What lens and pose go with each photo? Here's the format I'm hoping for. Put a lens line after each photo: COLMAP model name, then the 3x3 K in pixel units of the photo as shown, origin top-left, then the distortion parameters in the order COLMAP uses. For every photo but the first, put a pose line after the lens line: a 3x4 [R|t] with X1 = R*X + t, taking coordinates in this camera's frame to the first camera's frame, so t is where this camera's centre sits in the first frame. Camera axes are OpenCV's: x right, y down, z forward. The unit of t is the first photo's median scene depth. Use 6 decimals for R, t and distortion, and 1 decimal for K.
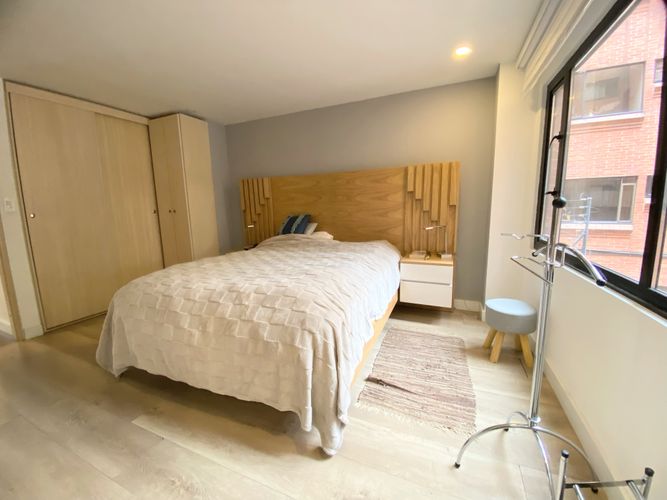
lens RADIAL K [[269.4, 0, 331.5], [0, 269.4, 243.5], [0, 0, 1]] dist [0.008798, -0.014422]
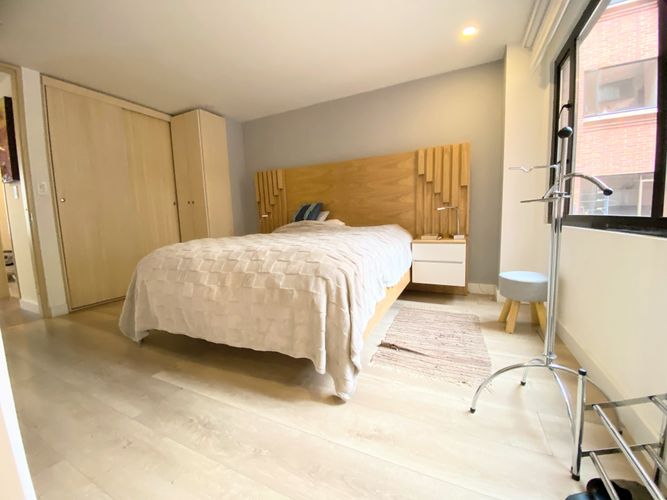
lens RADIAL K [[269.4, 0, 331.6], [0, 269.4, 244.3], [0, 0, 1]] dist [0.008798, -0.014422]
pose [[0.999046, -0.006418, -0.043189, -0.002191], [0.004670, 0.999171, -0.040447, 0.136905], [0.043413, 0.040206, 0.998248, -0.021052]]
